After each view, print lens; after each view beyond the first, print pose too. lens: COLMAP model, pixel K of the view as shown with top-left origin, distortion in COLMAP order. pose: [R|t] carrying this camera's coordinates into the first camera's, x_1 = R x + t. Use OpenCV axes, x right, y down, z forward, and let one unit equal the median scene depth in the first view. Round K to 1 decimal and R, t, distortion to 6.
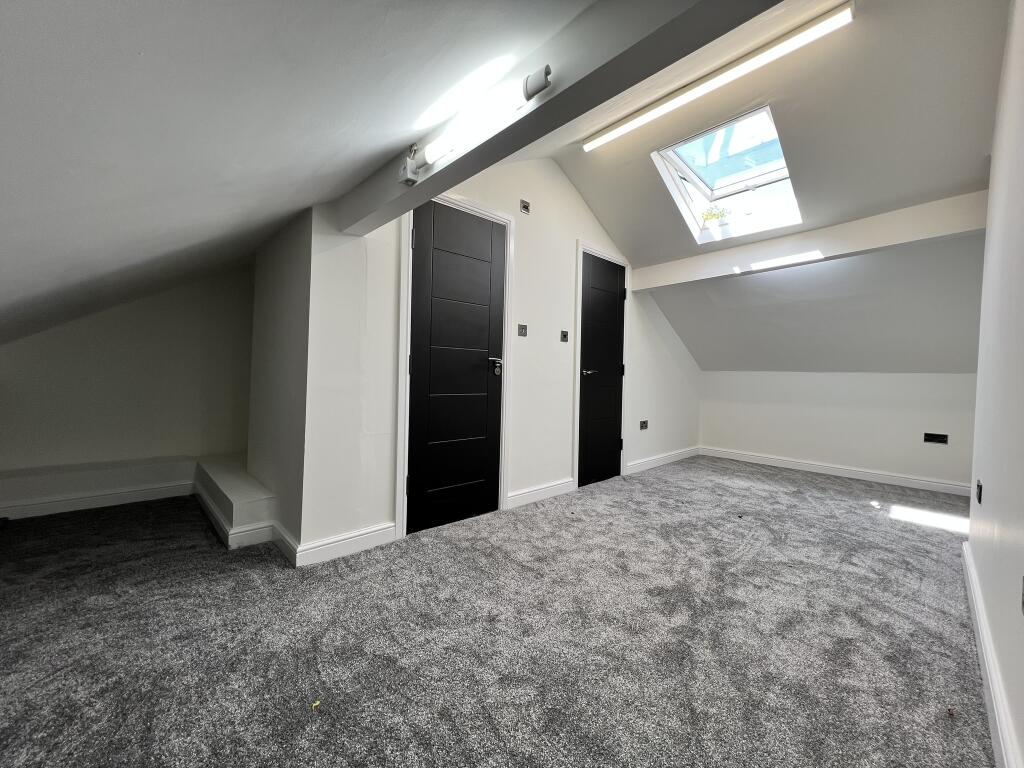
lens RADIAL K [[409.4, 0, 510.1], [0, 409.4, 380.7], [0, 0, 1]] dist [0.001649, -0.001082]
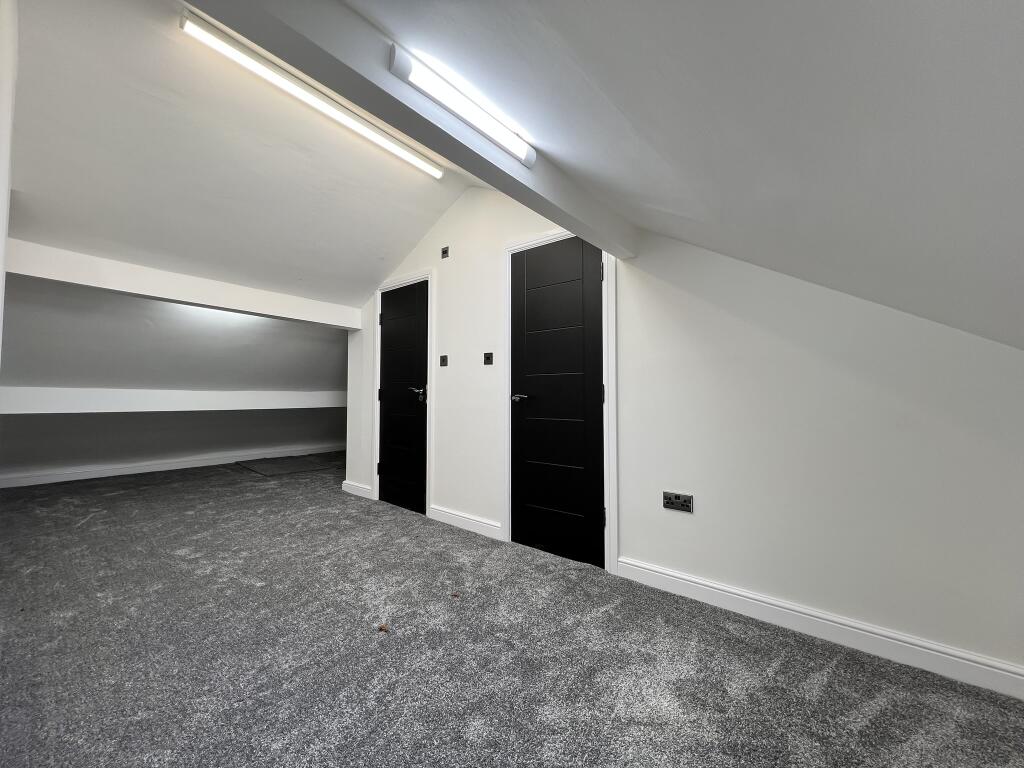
lens RADIAL K [[409.4, 0, 510.2], [0, 409.4, 383.5], [0, 0, 1]] dist [0.001649, -0.001082]
pose [[0.124374, -0.051750, -0.990885, 1.027896], [-0.028526, 0.998040, -0.055704, -0.004059], [0.991825, 0.035194, 0.122654, 0.930122]]
